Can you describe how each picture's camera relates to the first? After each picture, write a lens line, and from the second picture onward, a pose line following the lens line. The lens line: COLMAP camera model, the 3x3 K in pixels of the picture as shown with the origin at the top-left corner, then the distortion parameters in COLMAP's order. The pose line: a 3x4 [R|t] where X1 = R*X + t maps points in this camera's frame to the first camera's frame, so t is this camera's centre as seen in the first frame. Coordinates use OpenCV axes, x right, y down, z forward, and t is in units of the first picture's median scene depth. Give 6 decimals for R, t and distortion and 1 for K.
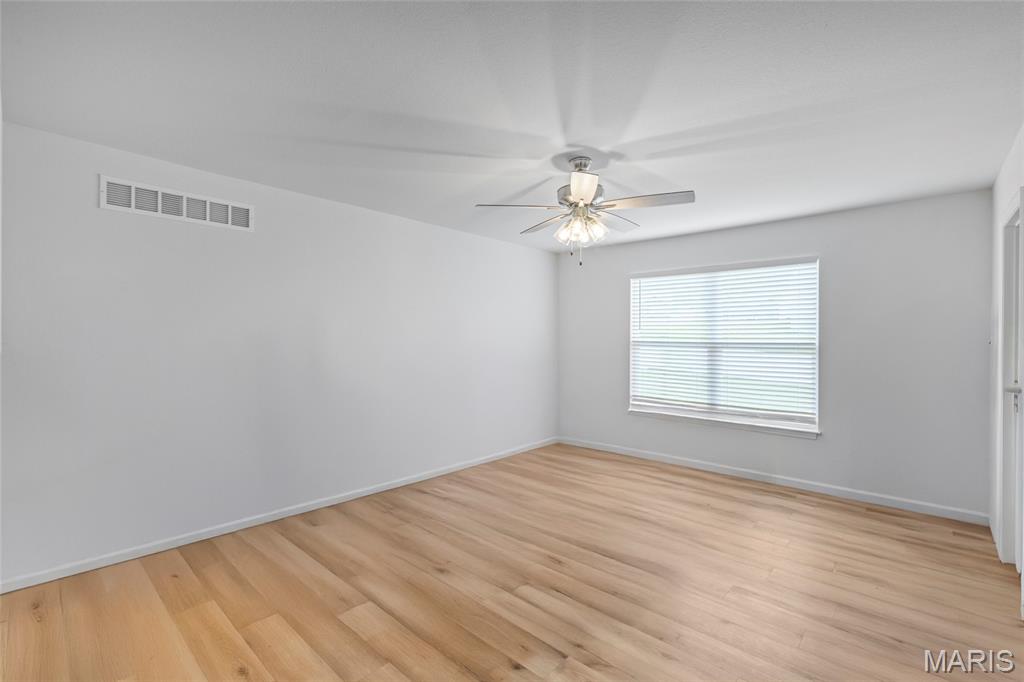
lens RADIAL K [[454.4, 0, 508.1], [0, 454.4, 344.5], [0, 0, 1]] dist [0.004542, 0.002094]
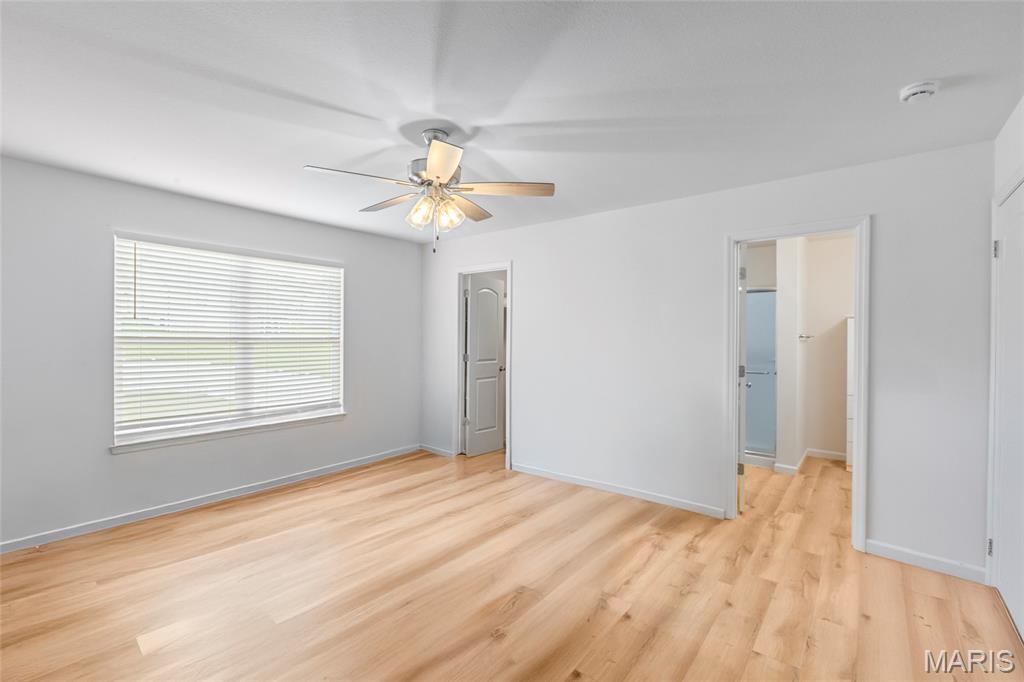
lens RADIAL K [[454.4, 0, 510.4], [0, 454.4, 341.2], [0, 0, 1]] dist [0.004542, 0.002094]
pose [[-0.071543, -0.012255, 0.997362, -0.485291], [0.008126, 0.999884, 0.012869, -0.005584], [-0.997404, 0.009026, -0.071435, 0.600688]]
